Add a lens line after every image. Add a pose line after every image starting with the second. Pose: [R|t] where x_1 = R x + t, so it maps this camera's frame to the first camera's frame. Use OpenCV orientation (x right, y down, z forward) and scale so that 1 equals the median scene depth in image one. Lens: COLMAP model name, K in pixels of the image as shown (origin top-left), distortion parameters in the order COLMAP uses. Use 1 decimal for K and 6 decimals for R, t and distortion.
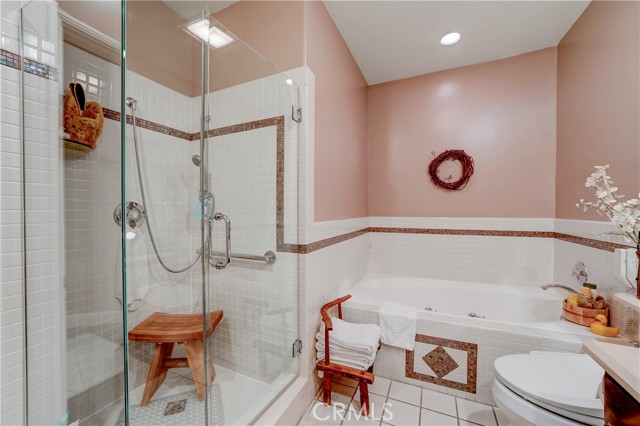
lens RADIAL K [[256.1, 0, 321.3], [0, 256.1, 211.9], [0, 0, 1]] dist [-0.021024, 0.004872]
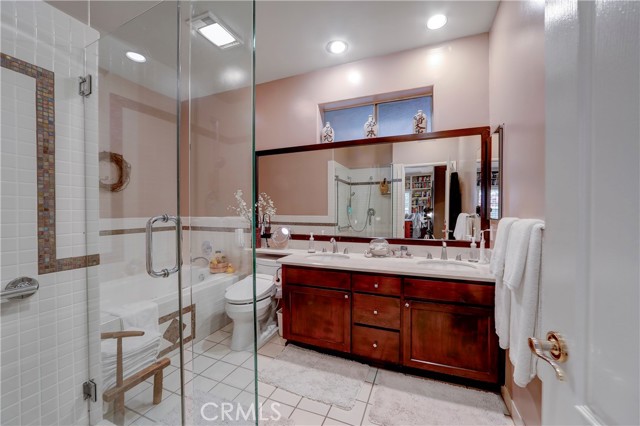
lens RADIAL K [[256.1, 0, 322.0], [0, 256.1, 212.2], [0, 0, 1]] dist [-0.021024, 0.004872]
pose [[-0.025667, -0.009389, 0.999626, -0.833032], [0.013763, 0.999858, 0.009745, -0.000620], [-0.999576, 0.014008, -0.025534, 0.300997]]
